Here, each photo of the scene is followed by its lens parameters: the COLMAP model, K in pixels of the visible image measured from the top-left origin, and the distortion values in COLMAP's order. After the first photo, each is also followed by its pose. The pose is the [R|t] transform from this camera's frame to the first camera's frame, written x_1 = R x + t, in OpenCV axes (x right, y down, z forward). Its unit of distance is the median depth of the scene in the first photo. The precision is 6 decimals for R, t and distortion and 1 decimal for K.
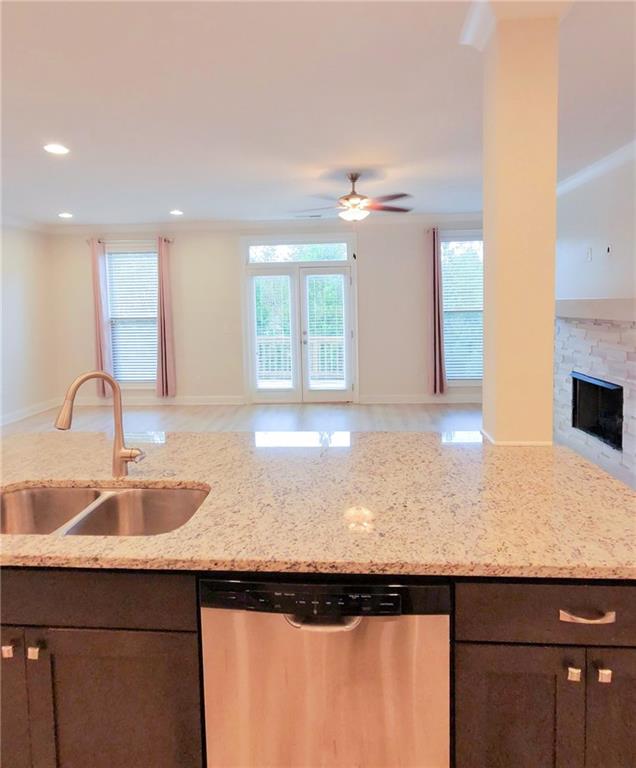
lens RADIAL K [[475.4, 0, 314.9], [0, 475.4, 340.5], [0, 0, 1]] dist [-0.004598, 0.000293]
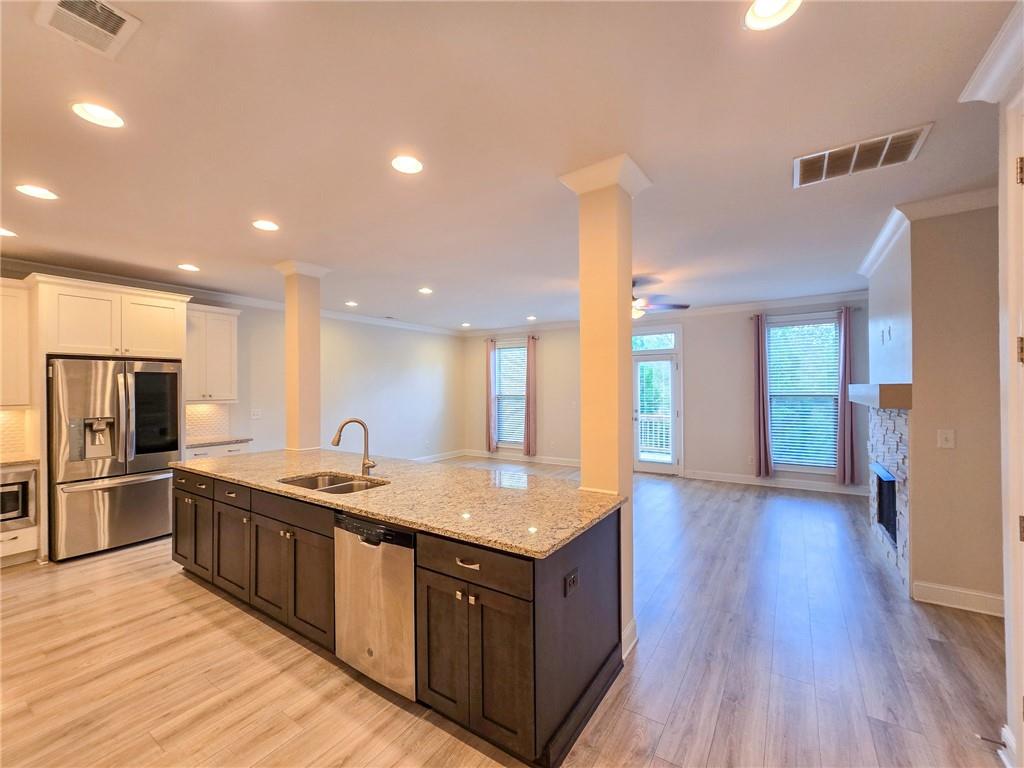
lens RADIAL K [[422.6, 0, 518.3], [0, 422.6, 387.7], [0, 0, 1]] dist [-0.001572, -0.000343]
pose [[0.874143, 0.013167, -0.485490, 0.491434], [-0.047817, 0.997109, -0.059053, 0.003550], [0.483309, 0.074835, 0.872245, -0.108177]]
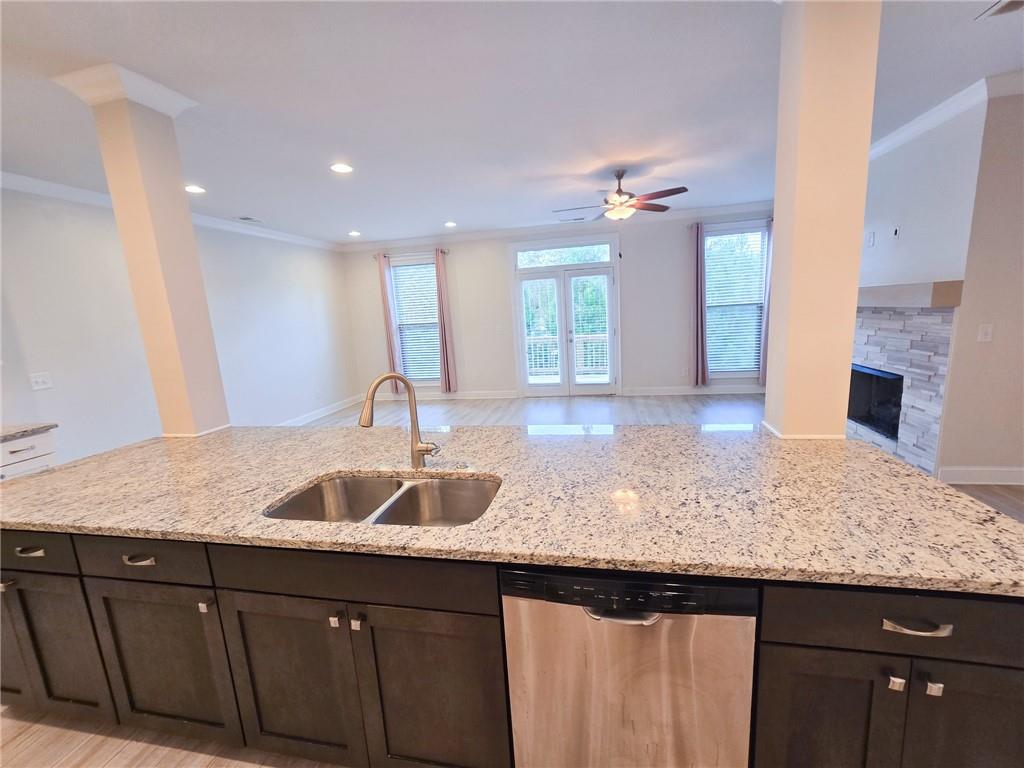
lens RADIAL K [[422.6, 0, 518.3], [0, 422.6, 387.7], [0, 0, 1]] dist [-0.001572, -0.000343]
pose [[0.990822, -0.016382, -0.134180, -0.025000], [0.031321, 0.993439, 0.109991, 0.001266], [0.131498, -0.113184, 0.984834, 0.047195]]
